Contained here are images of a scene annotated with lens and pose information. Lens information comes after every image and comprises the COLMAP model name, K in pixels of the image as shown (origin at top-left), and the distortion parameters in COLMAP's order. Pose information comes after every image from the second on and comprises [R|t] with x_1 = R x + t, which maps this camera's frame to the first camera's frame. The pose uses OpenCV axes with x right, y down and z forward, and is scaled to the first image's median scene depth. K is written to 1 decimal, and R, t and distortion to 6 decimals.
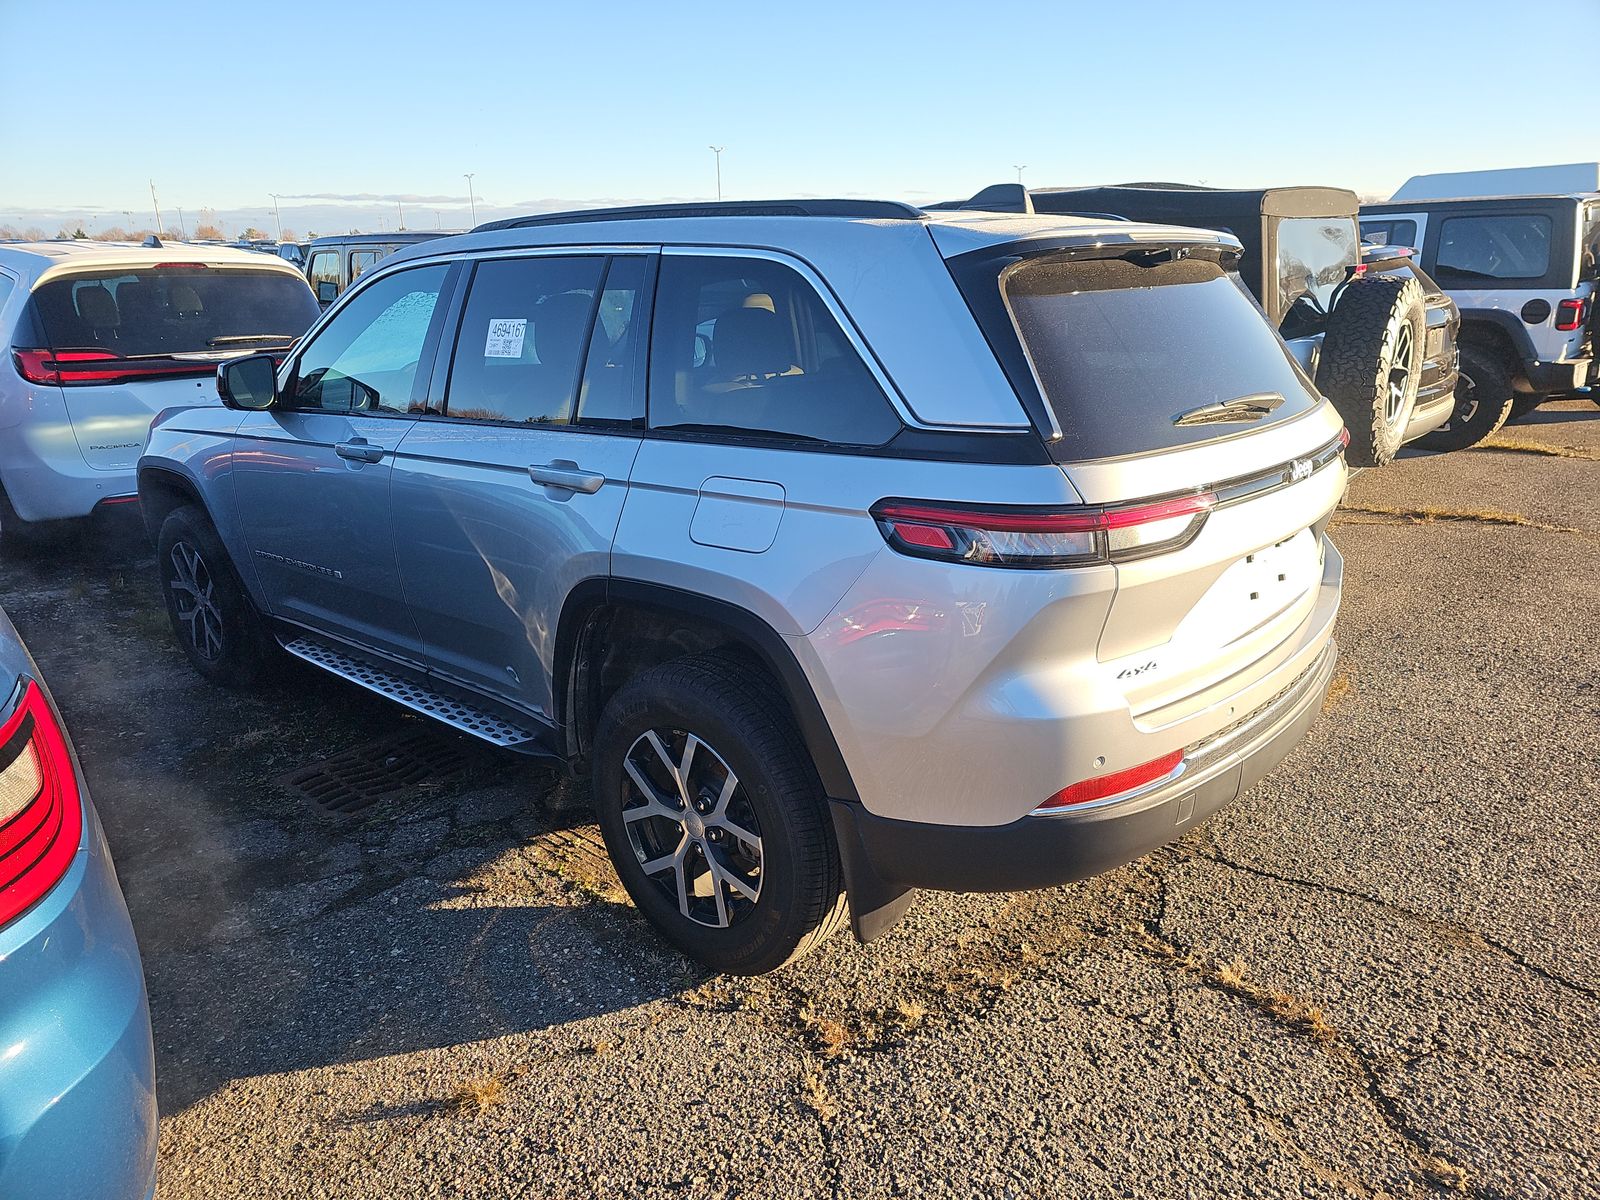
lens RADIAL K [[1107.4, 0, 800.0], [0, 1107.4, 600.0], [0, 0, 1]] dist [0.080993, -0.077132]
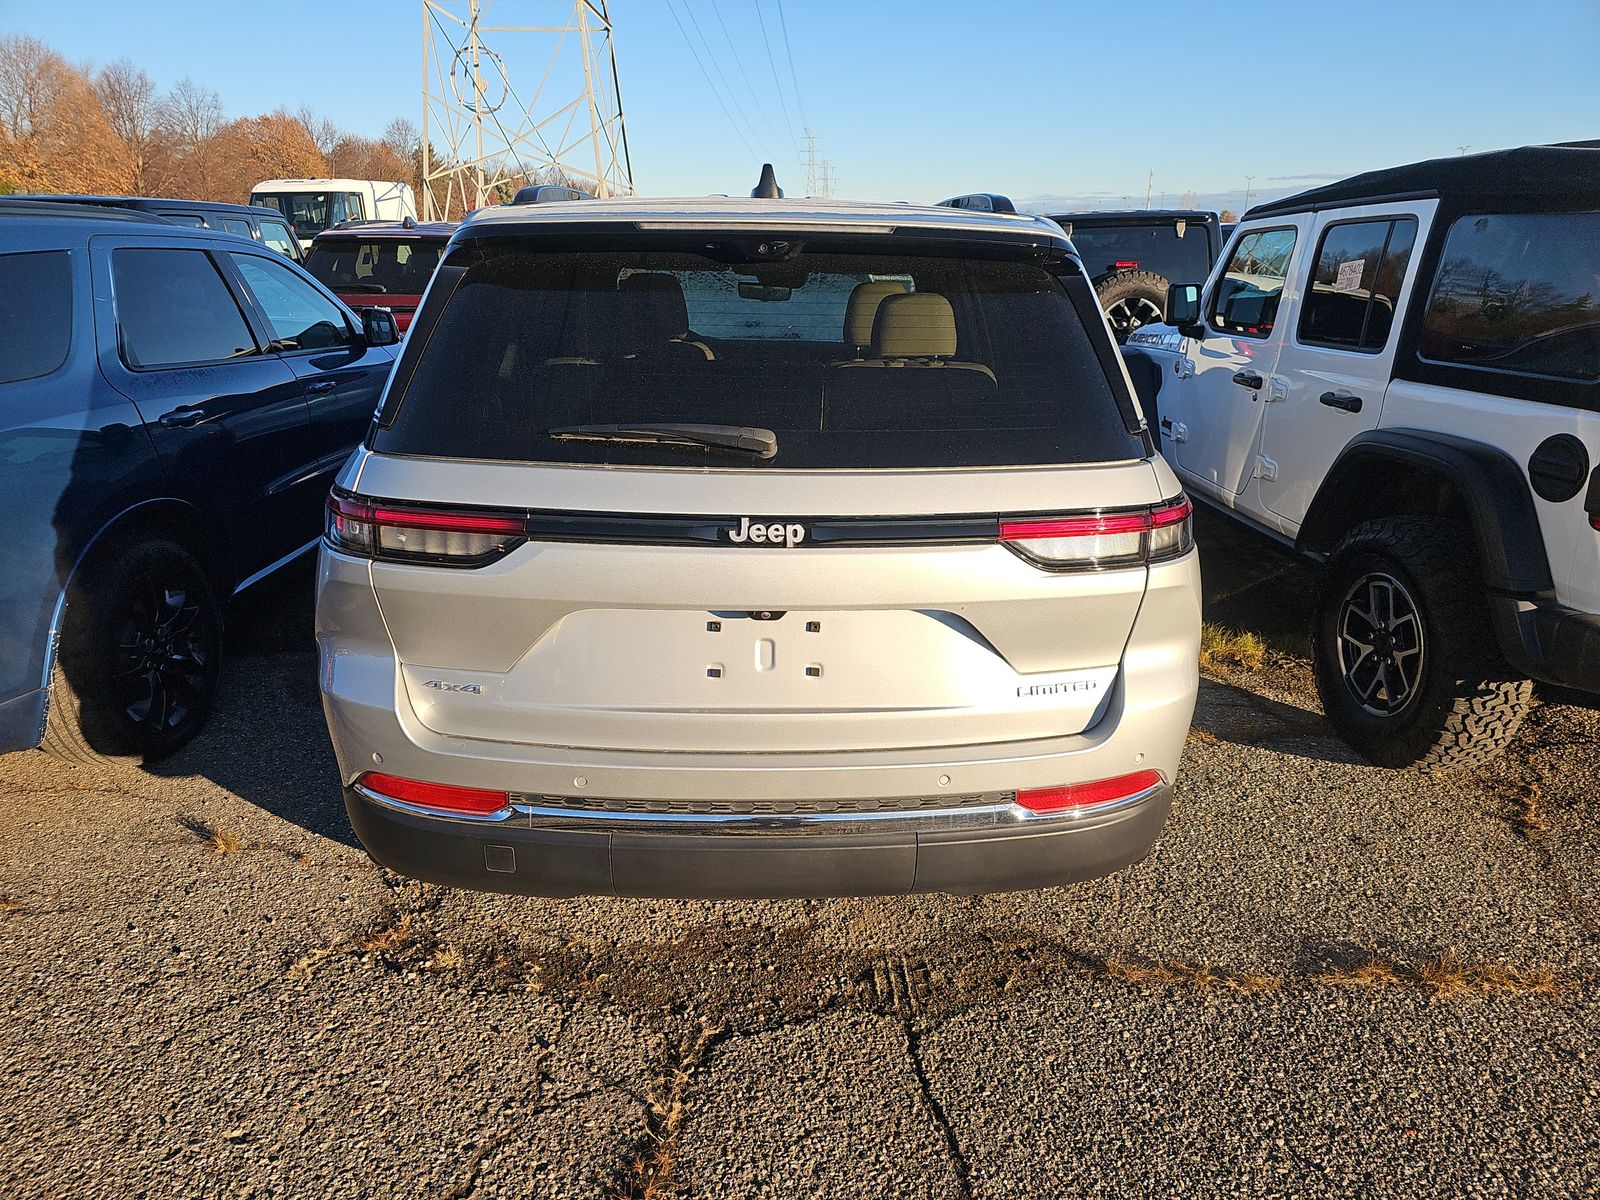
lens RADIAL K [[1082.0, 0, 775.4], [0, 1082.0, 593.7], [0, 0, 1]] dist [0.054261, -0.053388]
pose [[0.665176, 0.247871, -0.704344, 0.984346], [-0.235088, 0.964842, 0.117530, -0.166967], [0.708713, 0.087405, 0.700062, 0.482414]]
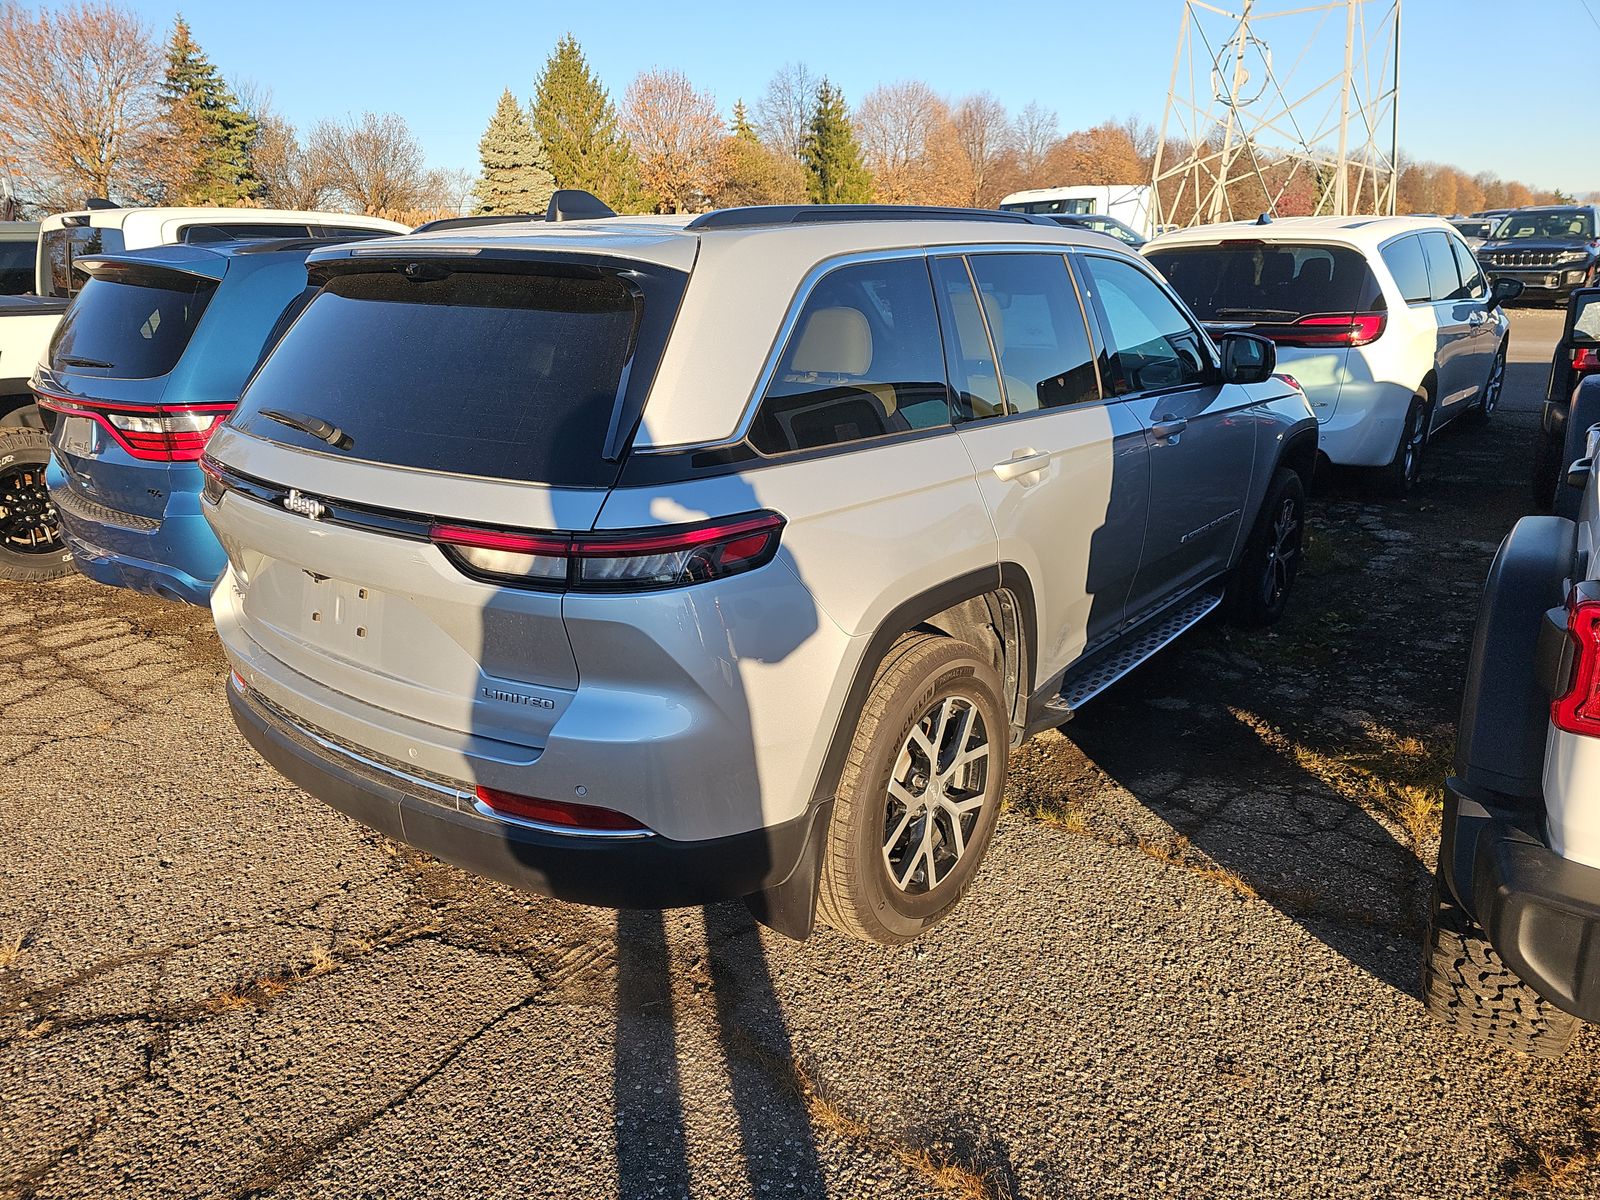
lens RADIAL K [[1063.7, 0, 800.0], [0, 1063.7, 600.0], [0, 0, 1]] dist [0.048030, -0.044510]
pose [[0.026450, 0.326118, -0.944959, 1.328111], [-0.271890, 0.912001, 0.307133, -0.436317], [0.961965, 0.248801, 0.112791, 1.323349]]
